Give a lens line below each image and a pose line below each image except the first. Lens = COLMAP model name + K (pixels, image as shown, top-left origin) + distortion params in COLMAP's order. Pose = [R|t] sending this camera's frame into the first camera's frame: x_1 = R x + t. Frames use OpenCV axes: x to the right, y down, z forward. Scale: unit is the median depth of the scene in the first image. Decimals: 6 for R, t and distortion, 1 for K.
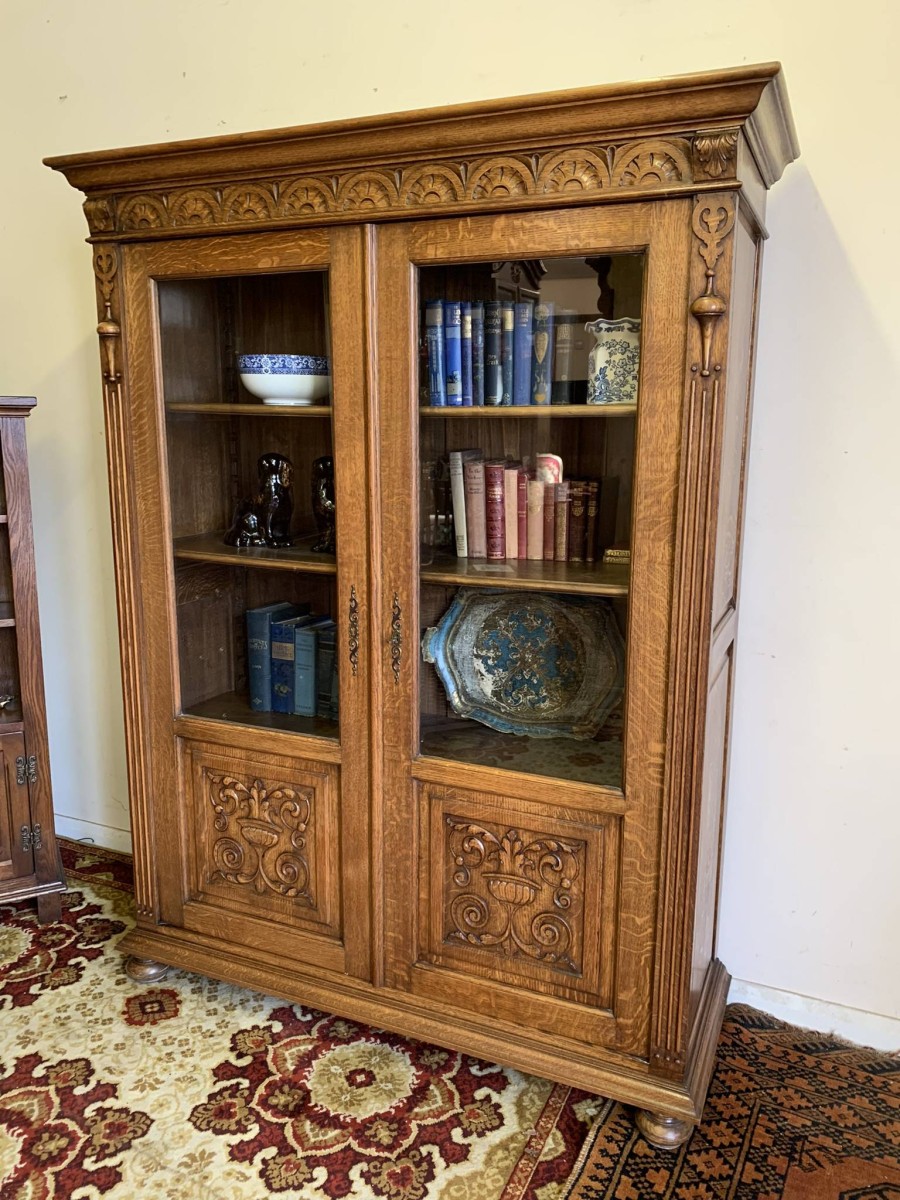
lens RADIAL K [[920.2, 0, 461.2], [0, 920.2, 582.9], [0, 0, 1]] dist [0.007220, -0.004447]
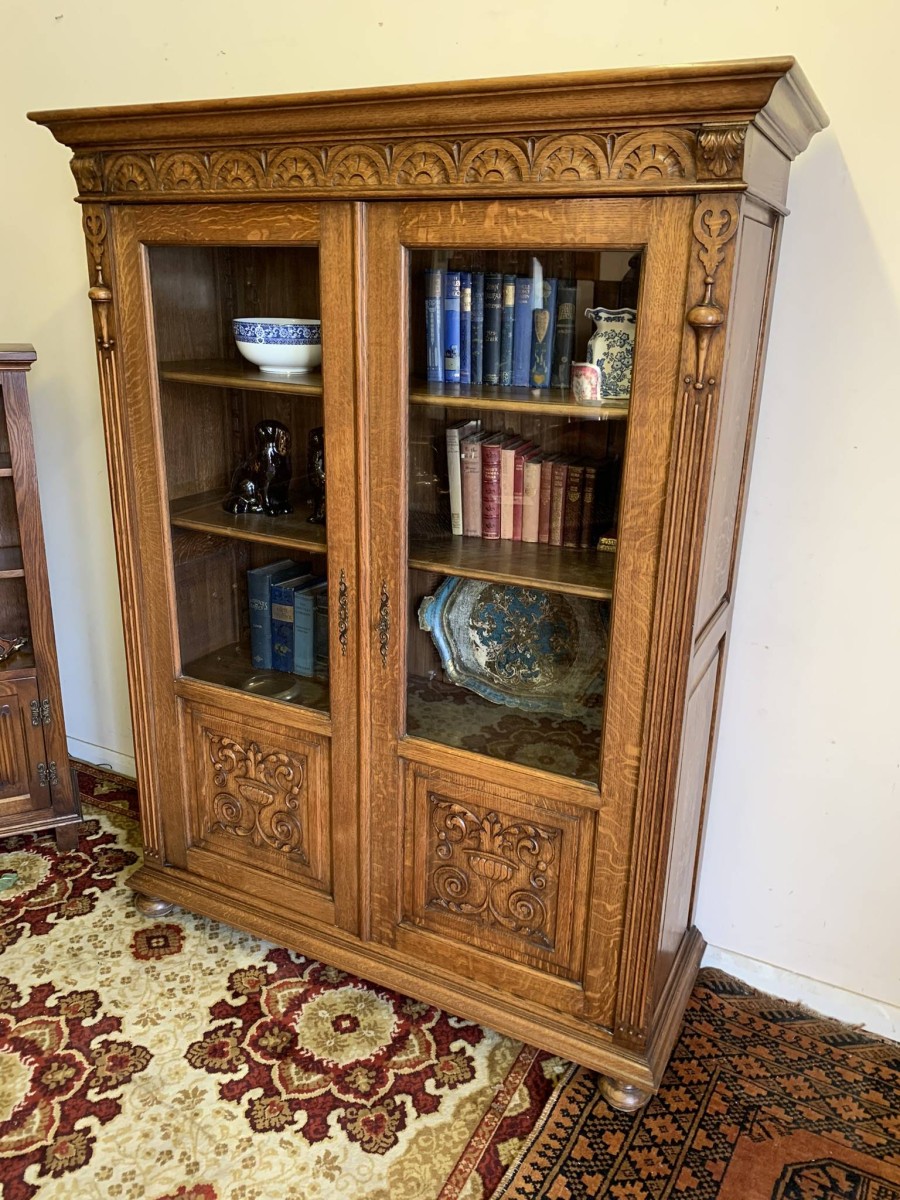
lens RADIAL K [[921.2, 0, 456.7], [0, 921.2, 585.3], [0, 0, 1]] dist [0.008662, -0.004704]
pose [[0.998351, 0.034176, -0.046113, 0.053898], [-0.027925, 0.991123, 0.129981, -0.115119], [0.050146, -0.128479, 0.990444, 0.010905]]
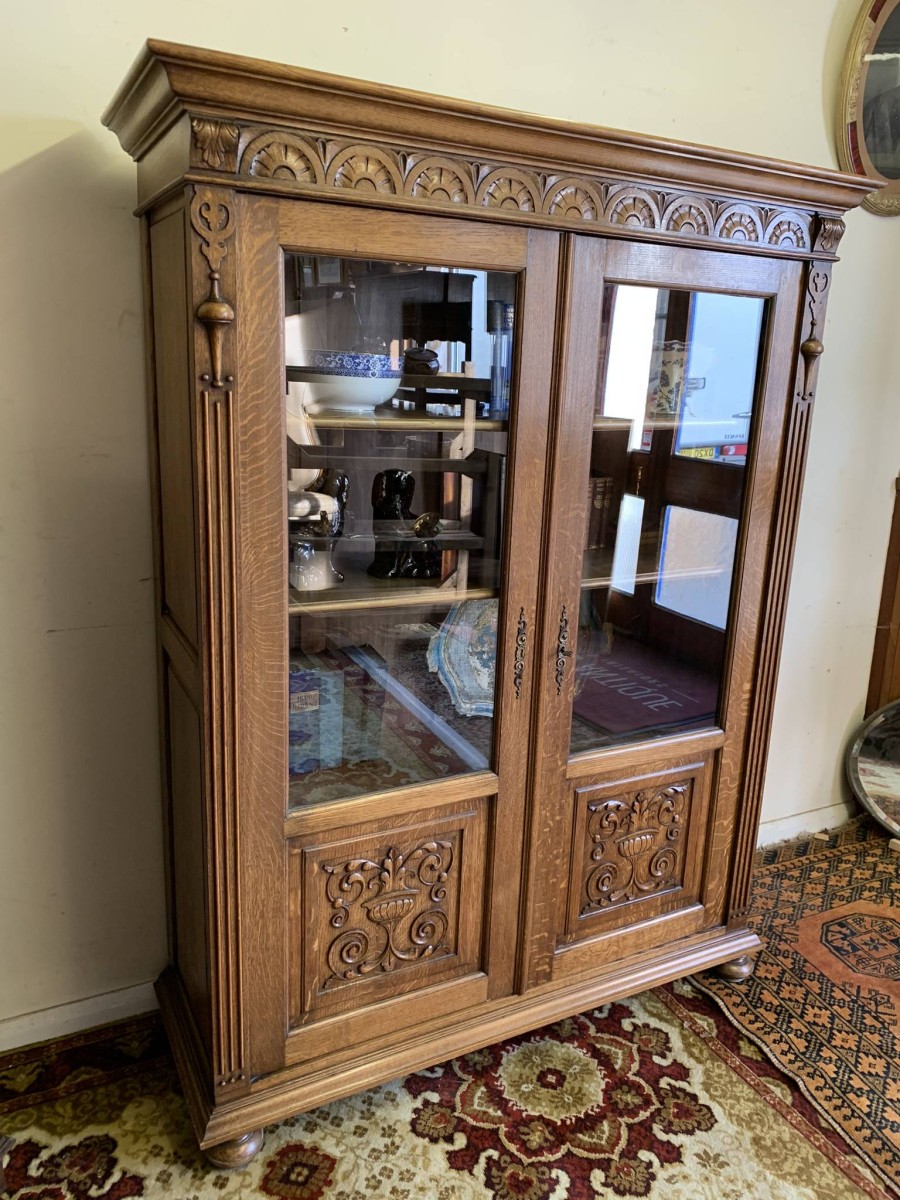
lens RADIAL K [[920.5, 0, 469.1], [0, 920.5, 580.9], [0, 0, 1]] dist [0.007512, -0.002502]
pose [[0.624087, -0.166735, 0.763357, -0.892307], [0.104725, 0.986001, 0.129747, -0.156532], [-0.774305, -0.001030, 0.632812, 0.441416]]
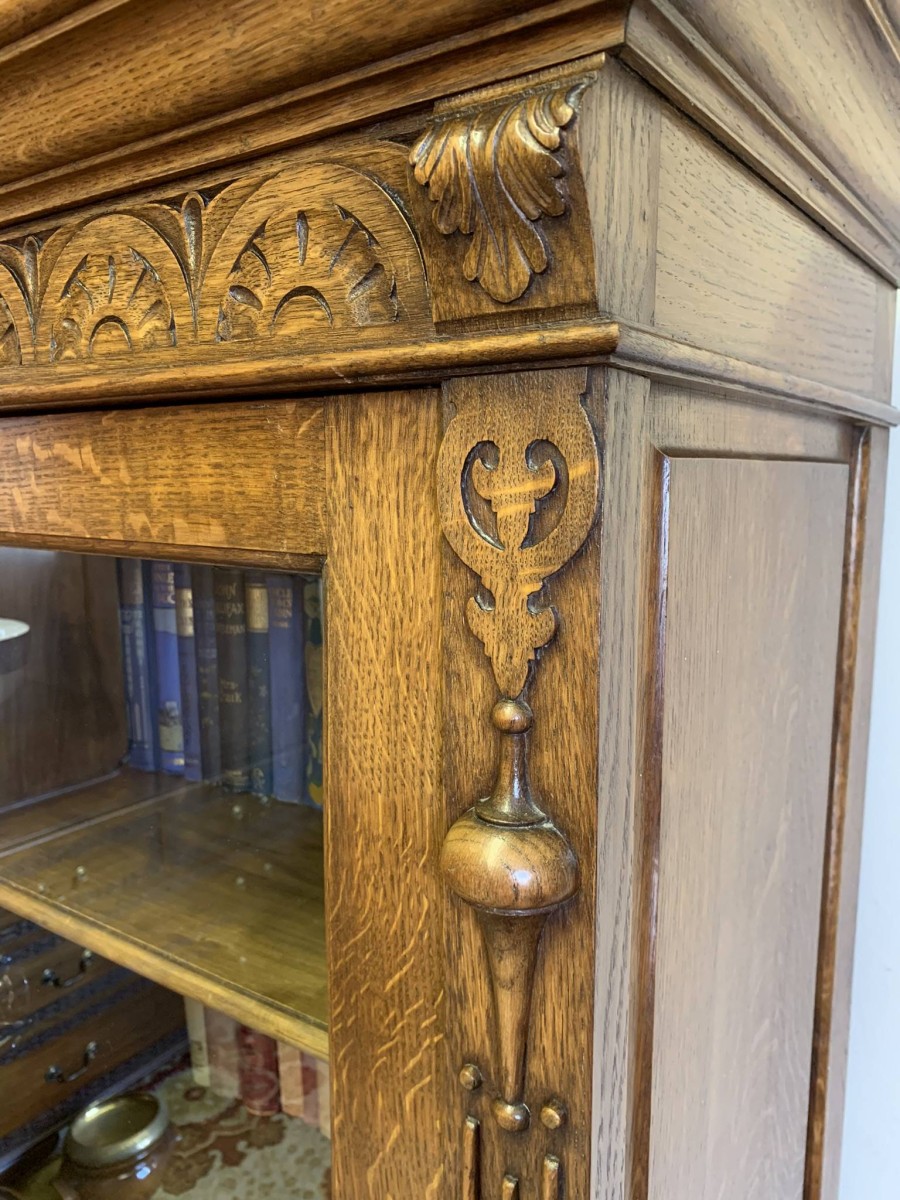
lens RADIAL K [[933.0, 0, 453.2], [0, 933.0, 603.4], [0, 0, 1]] dist [0.024818, -0.055472]
pose [[0.976773, 0.024106, -0.212918, 0.245497], [-0.034099, 0.998476, -0.043384, -0.284739], [0.211548, 0.049637, 0.976106, 0.622330]]
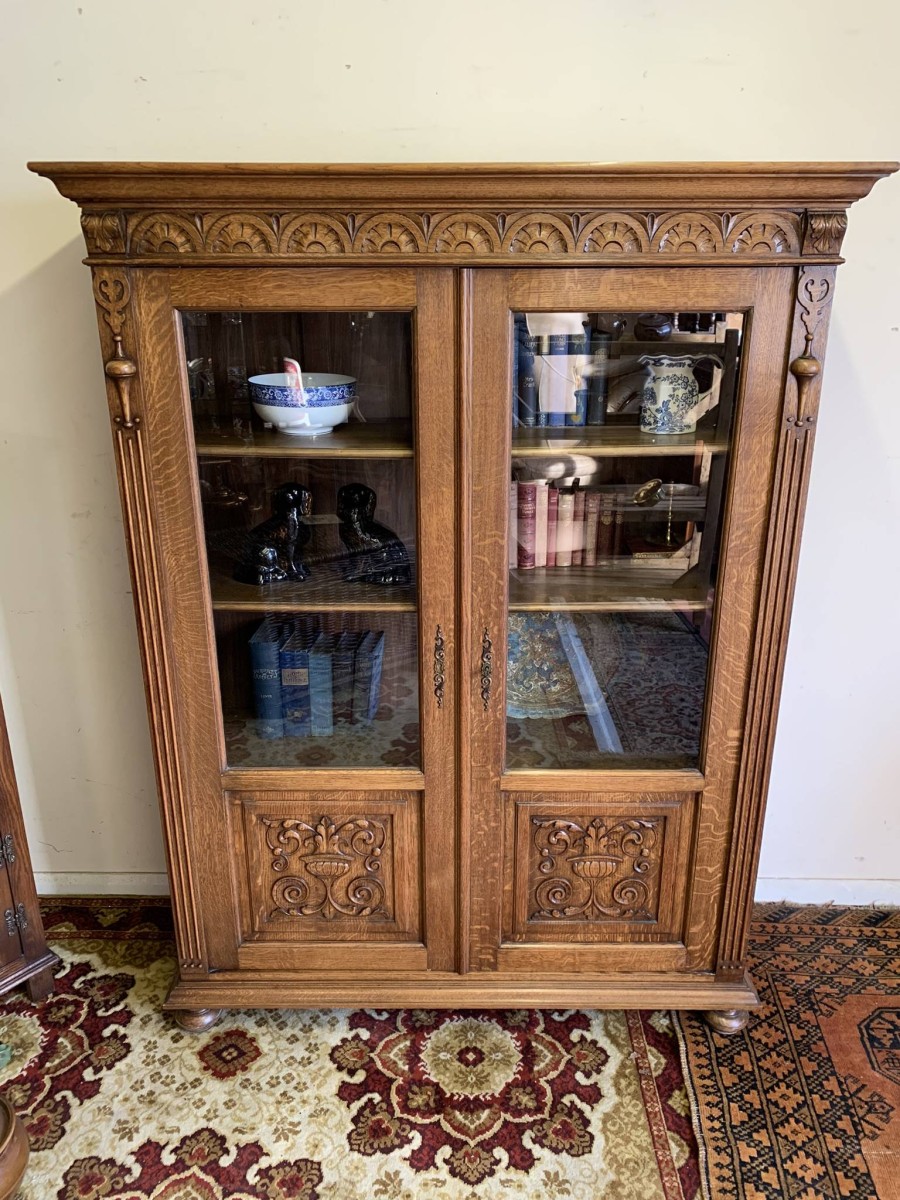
lens RADIAL K [[919.5, 0, 452.6], [0, 919.5, 589.7], [0, 0, 1]] dist [0.007898, -0.002545]
pose [[0.919918, -0.138941, 0.366669, -0.474901], [0.079265, 0.981704, 0.173131, -0.211474], [-0.384015, -0.130203, 0.914100, 0.077783]]
